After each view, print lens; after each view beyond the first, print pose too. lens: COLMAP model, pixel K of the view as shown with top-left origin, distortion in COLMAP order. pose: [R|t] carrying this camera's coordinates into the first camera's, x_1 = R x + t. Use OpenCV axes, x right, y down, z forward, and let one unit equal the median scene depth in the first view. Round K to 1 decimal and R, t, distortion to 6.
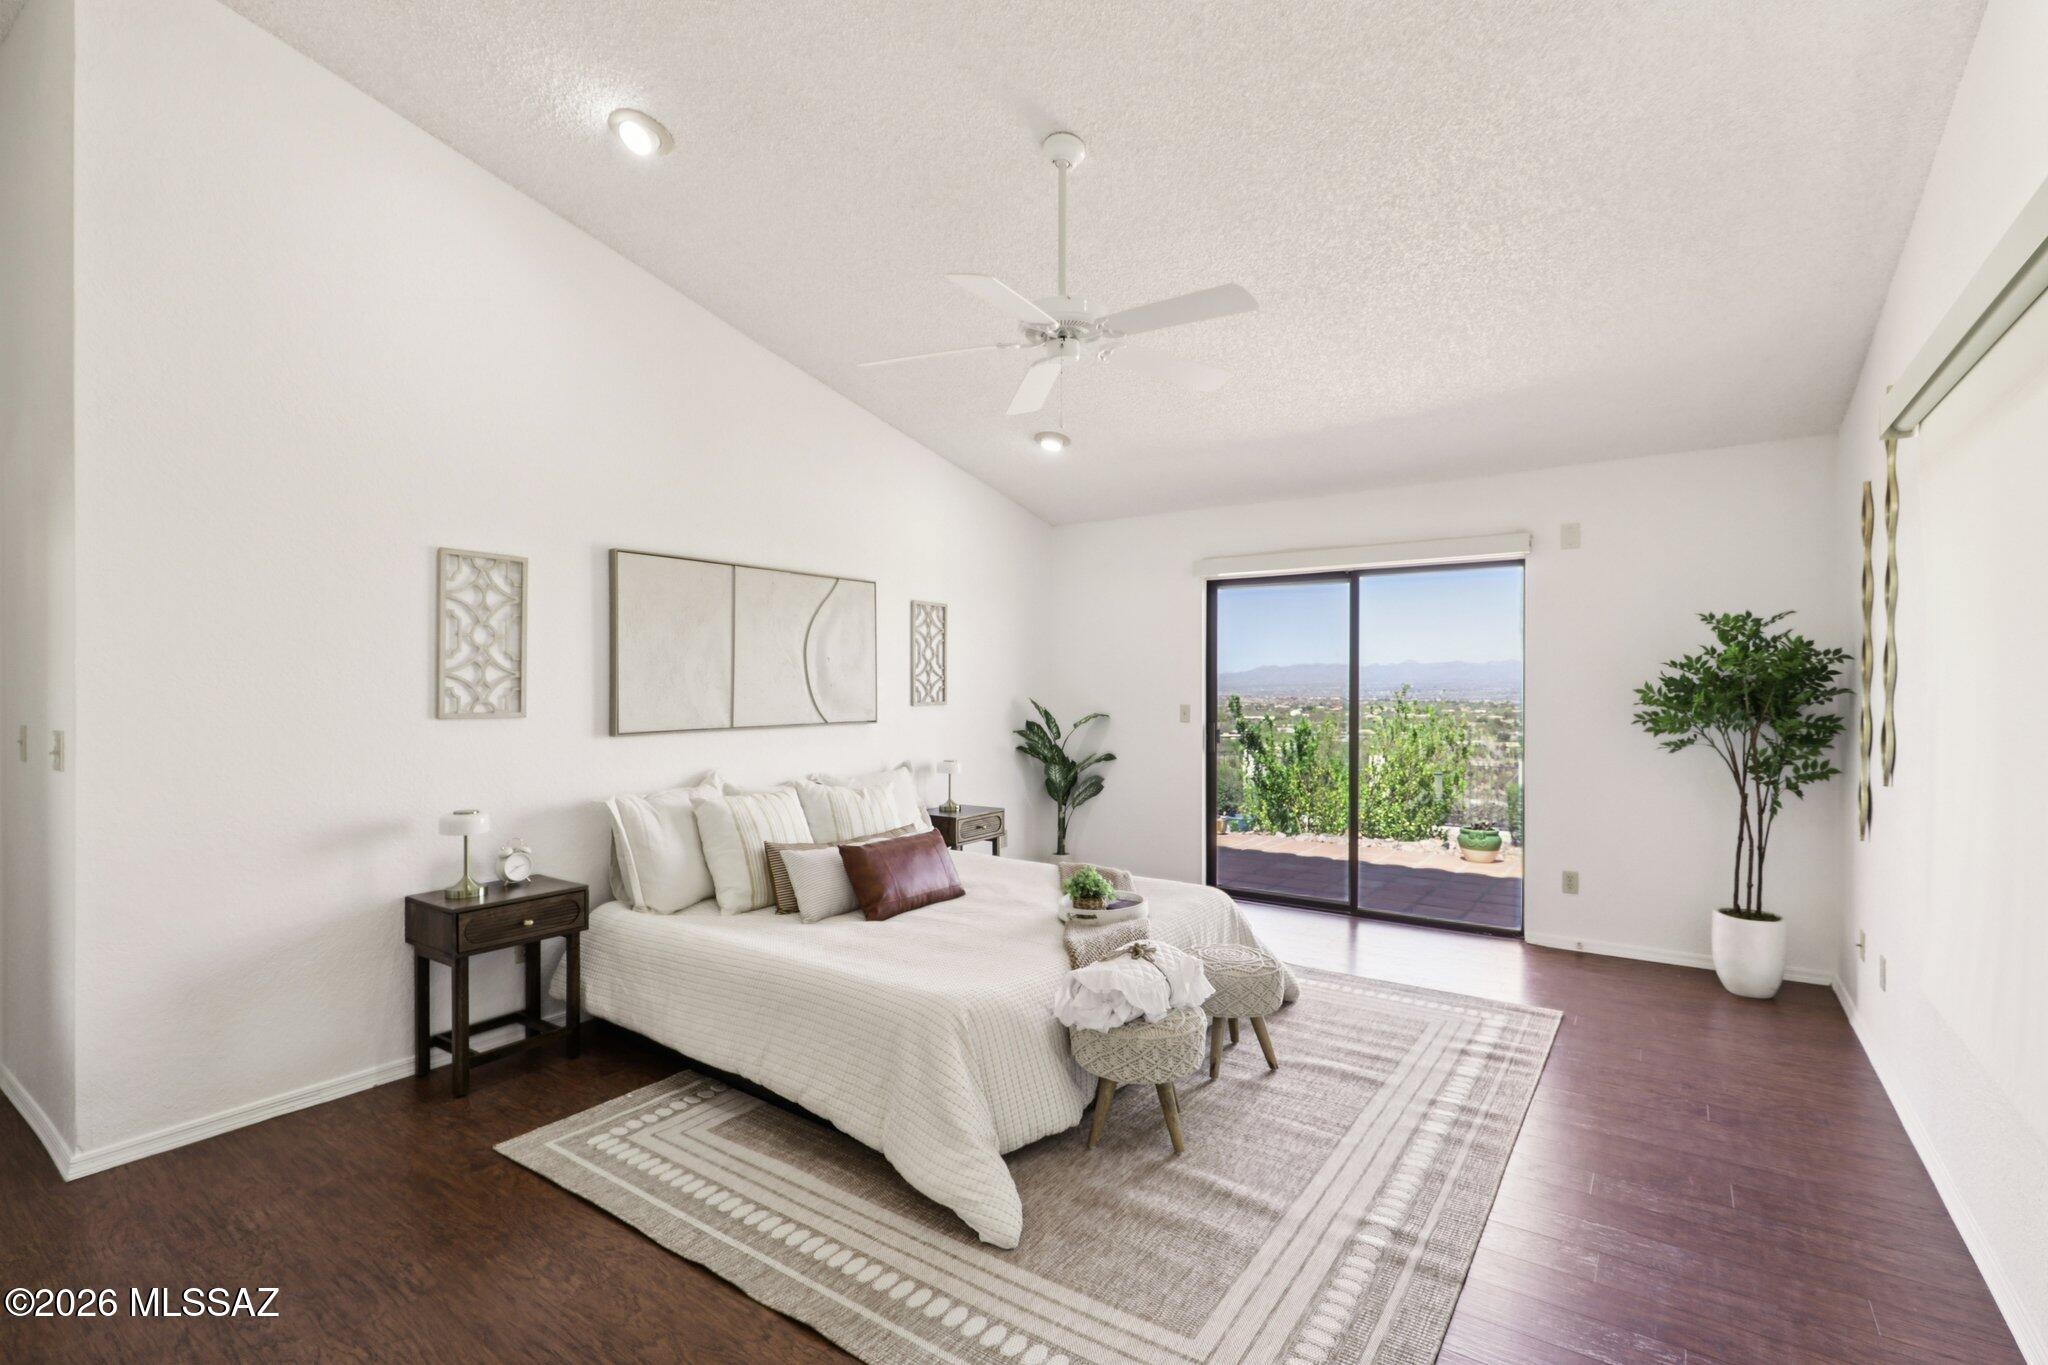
lens RADIAL K [[925.0, 0, 1022.1], [0, 925.0, 684.3], [0, 0, 1]] dist [-0.001802, 0.000495]
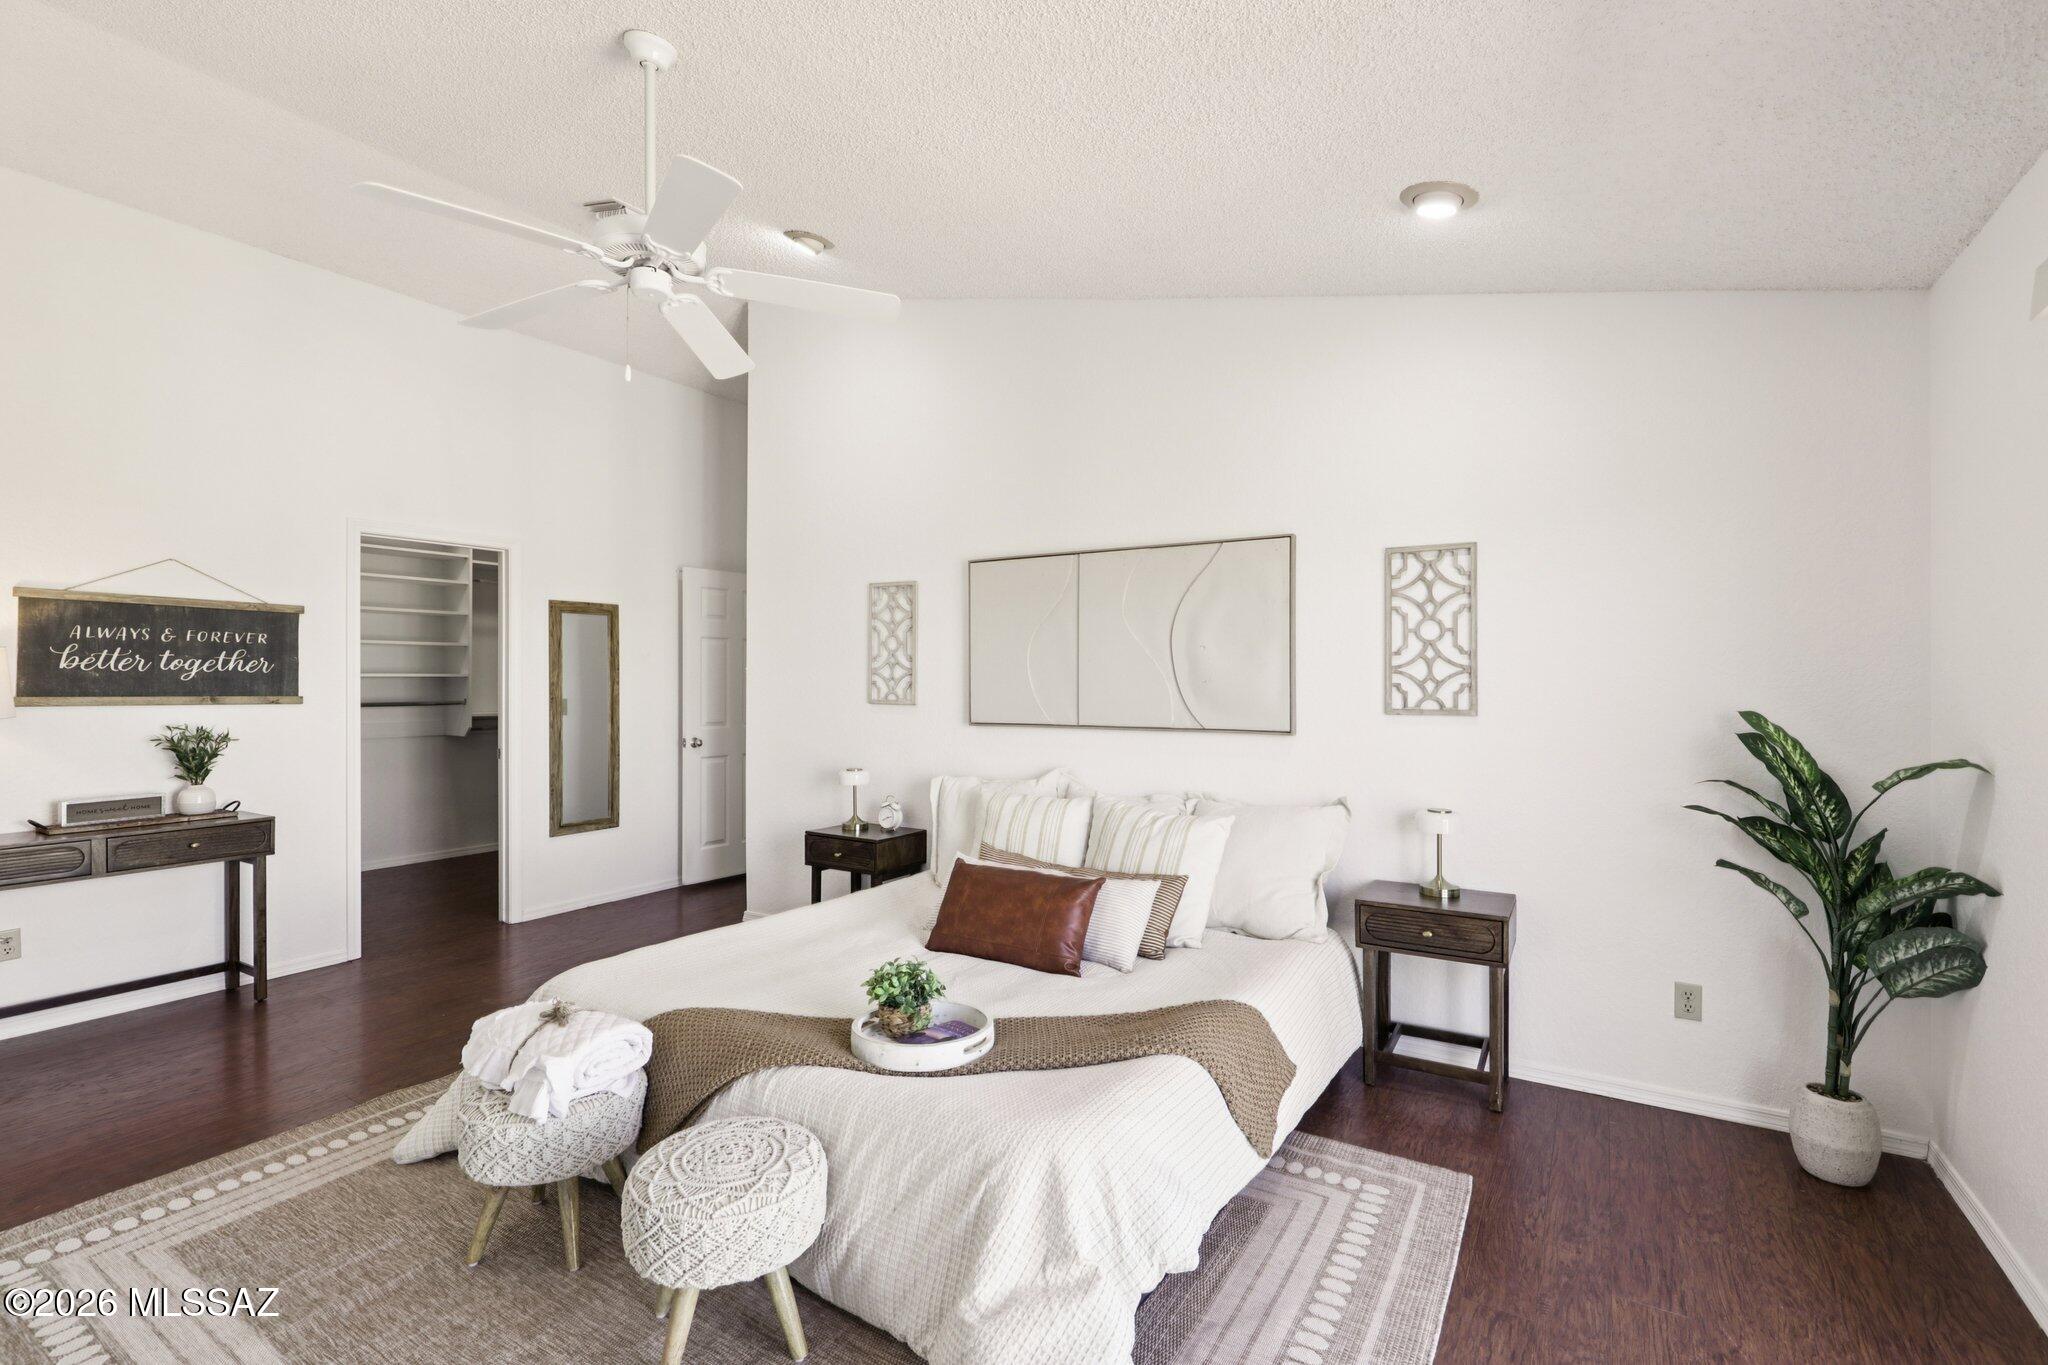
lens RADIAL K [[925.0, 0, 1027.6], [0, 925.0, 677.3], [0, 0, 1]] dist [-0.001802, 0.000495]
pose [[0.058790, -0.004243, -0.998261, 0.666681], [-0.003187, 0.999985, -0.004438, 0.001896], [0.998265, 0.003443, 0.058776, 0.956980]]
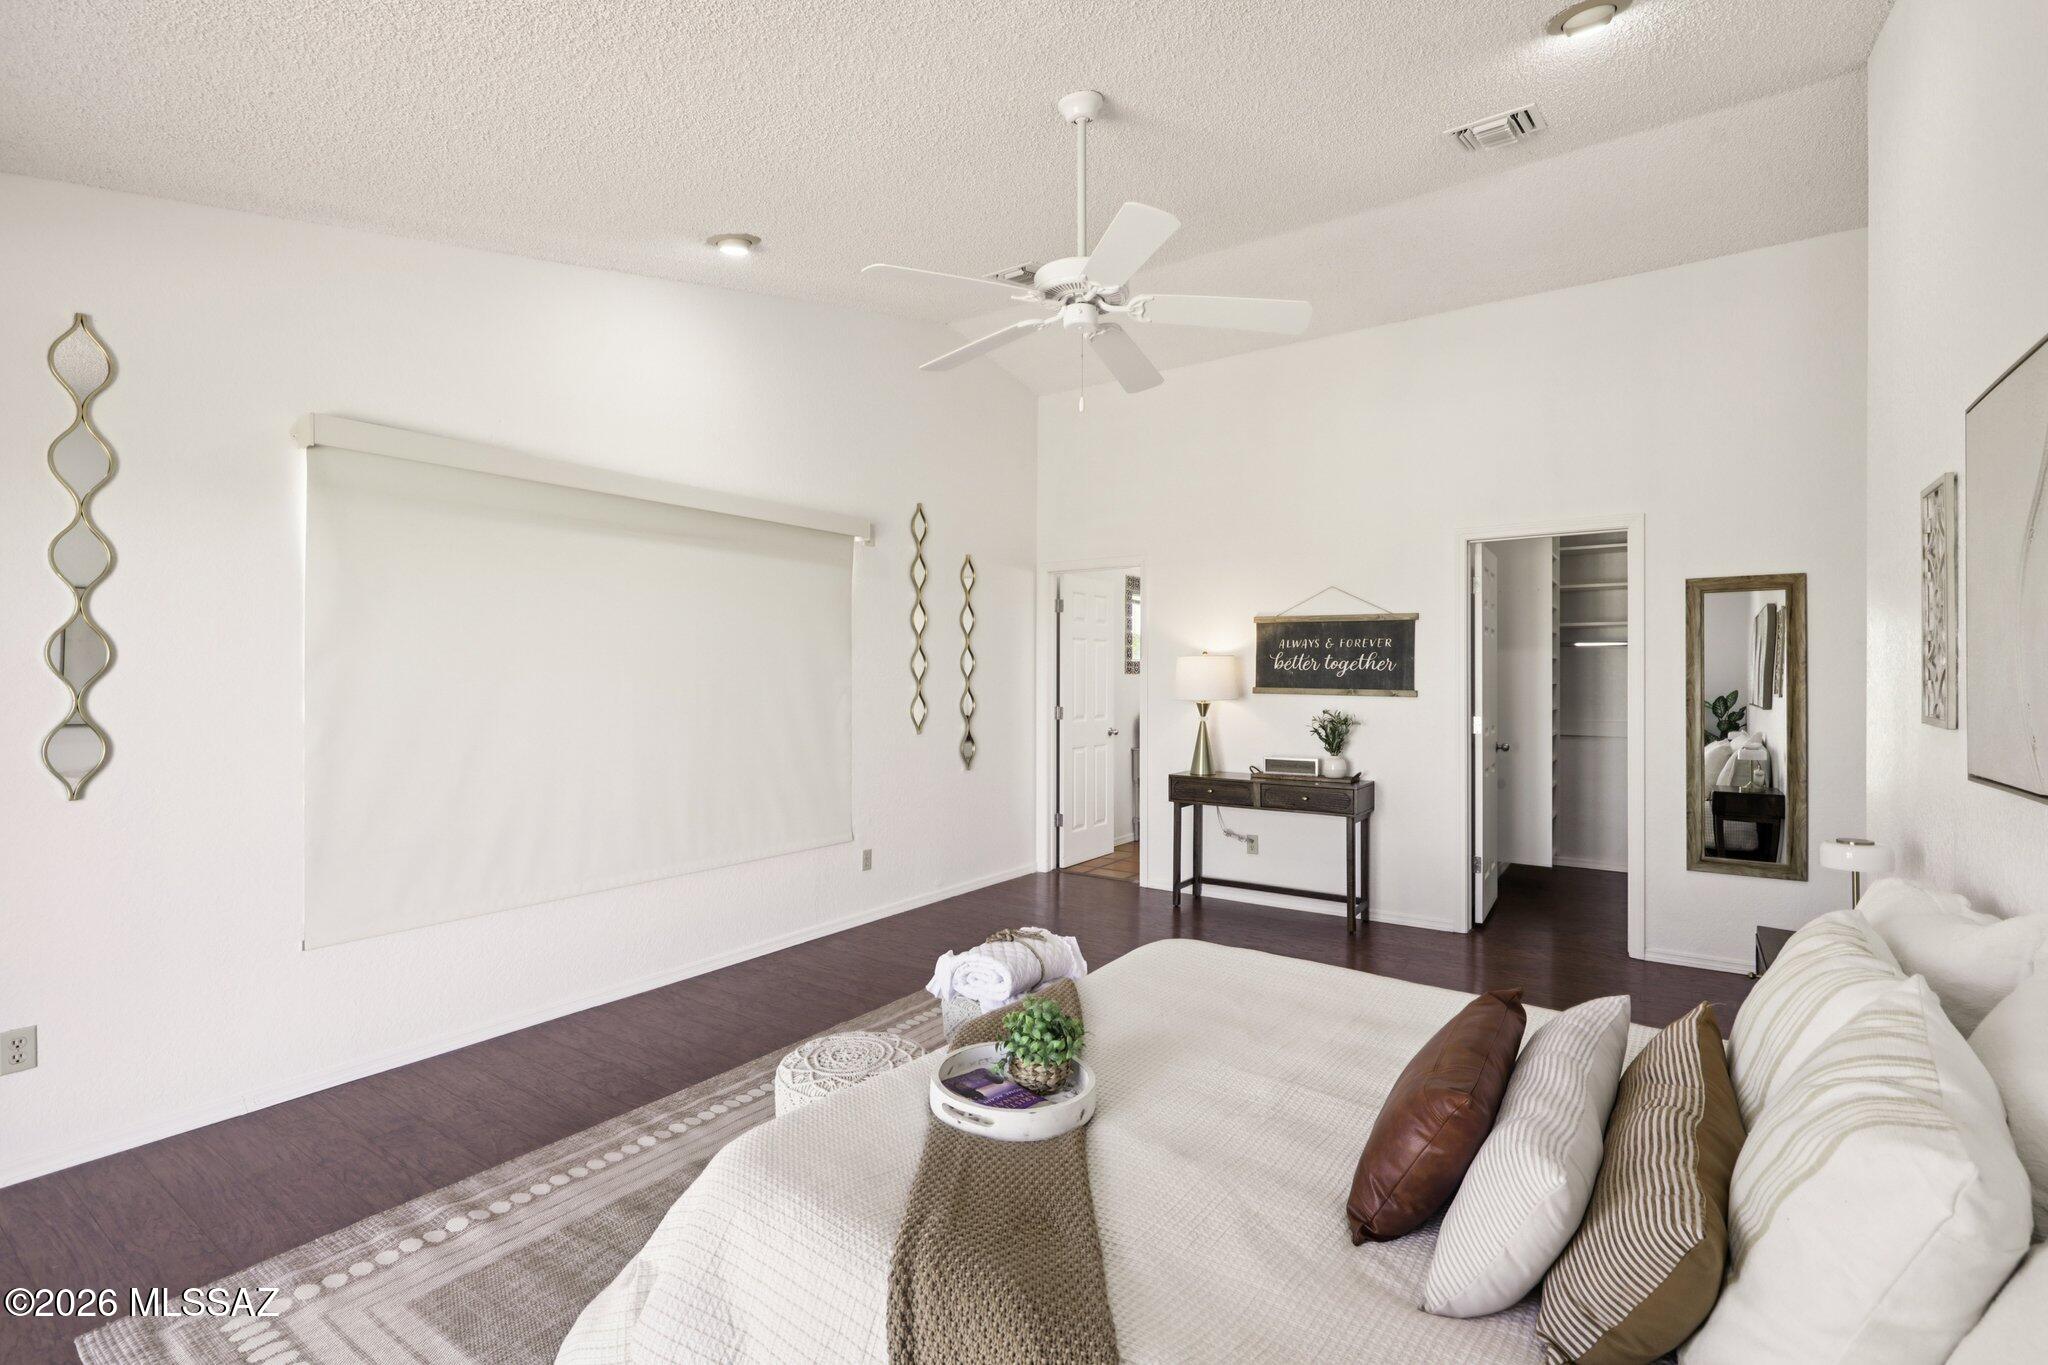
lens RADIAL K [[925.0, 0, 1022.2], [0, 925.0, 676.2], [0, 0, 1]] dist [-0.001802, 0.000495]
pose [[-0.999396, 0.002989, -0.034634, 0.114864], [0.002663, 0.999952, 0.009451, -0.010986], [0.034661, 0.009353, -0.999355, 1.417486]]
